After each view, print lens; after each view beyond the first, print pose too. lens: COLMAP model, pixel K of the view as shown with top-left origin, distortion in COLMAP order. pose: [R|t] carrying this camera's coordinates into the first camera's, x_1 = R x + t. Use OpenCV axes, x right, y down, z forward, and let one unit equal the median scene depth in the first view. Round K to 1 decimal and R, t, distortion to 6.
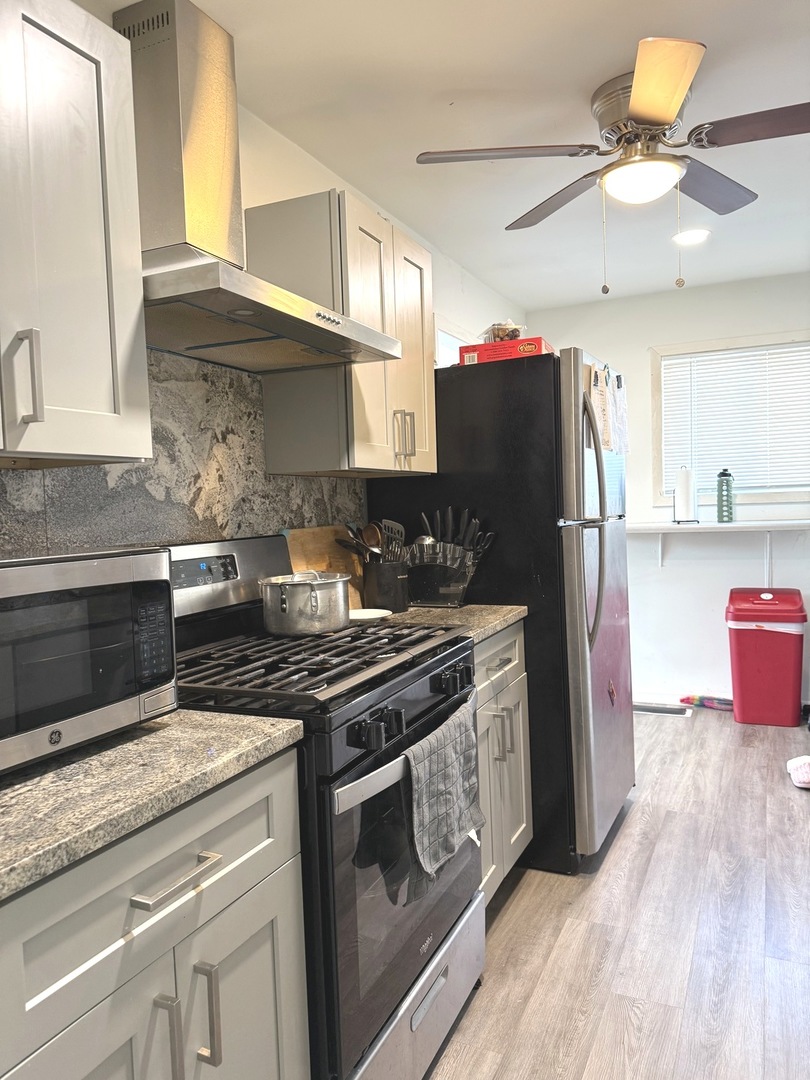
lens RADIAL K [[771.6, 0, 405.0], [0, 771.6, 540.0], [0, 0, 1]] dist [0.001889, -0.004362]
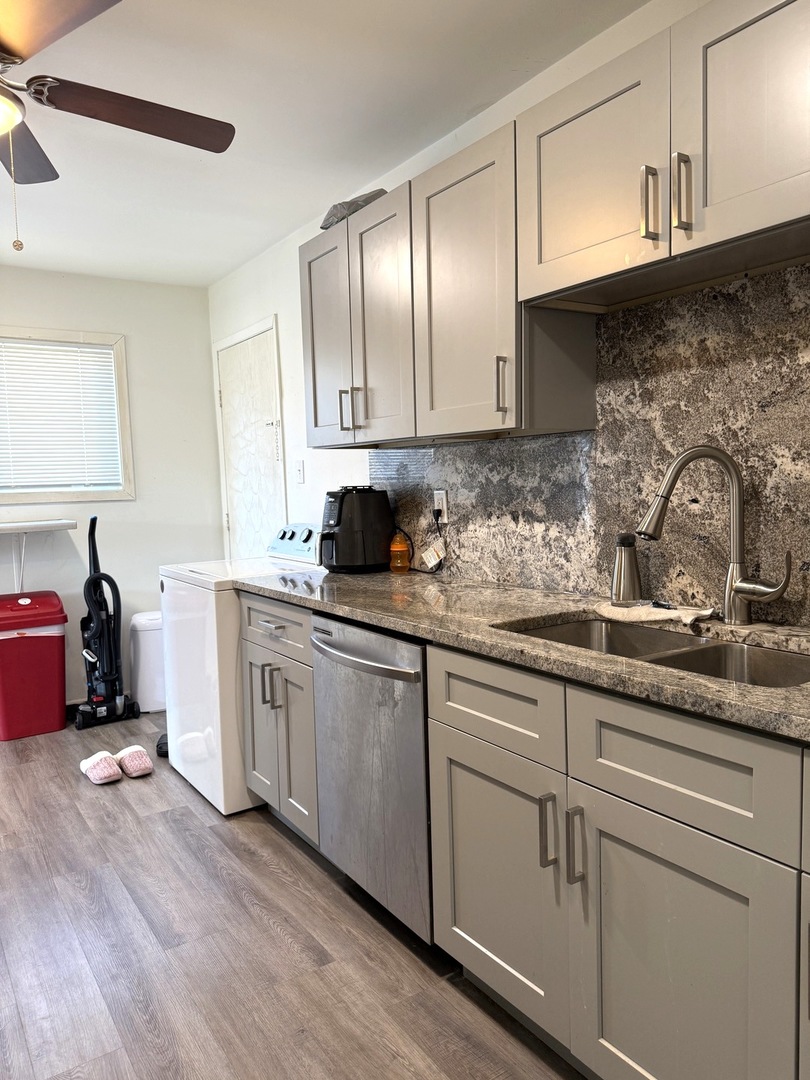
lens RADIAL K [[771.6, 0, 405.0], [0, 771.6, 540.0], [0, 0, 1]] dist [0.001889, -0.004362]
pose [[0.515506, -0.042820, 0.855815, -0.154389], [0.053116, 0.998427, 0.017960, 0.007492], [-0.855238, 0.036199, 0.516970, 0.154441]]
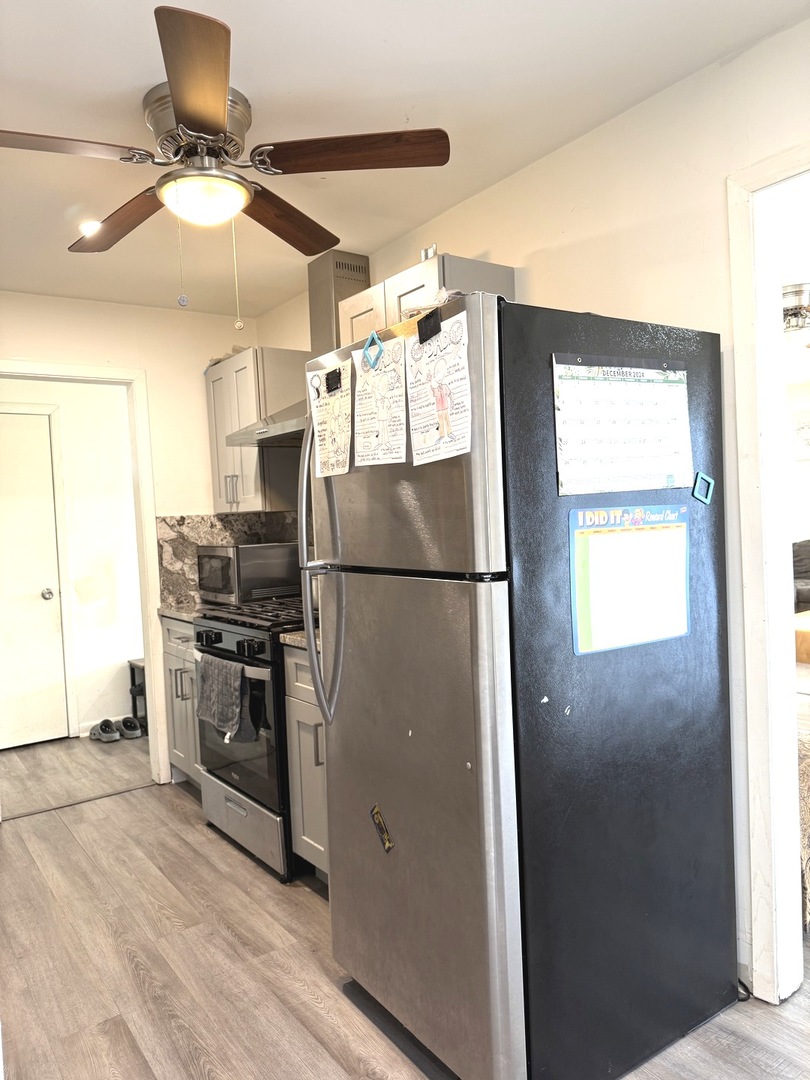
lens RADIAL K [[771.6, 0, 405.0], [0, 771.6, 540.0], [0, 0, 1]] dist [0.001889, -0.004362]
pose [[-0.489674, 0.088108, -0.867442, 0.840281], [0.025102, 0.995893, 0.086985, -0.111974], [0.871544, 0.020820, -0.489875, 1.375359]]
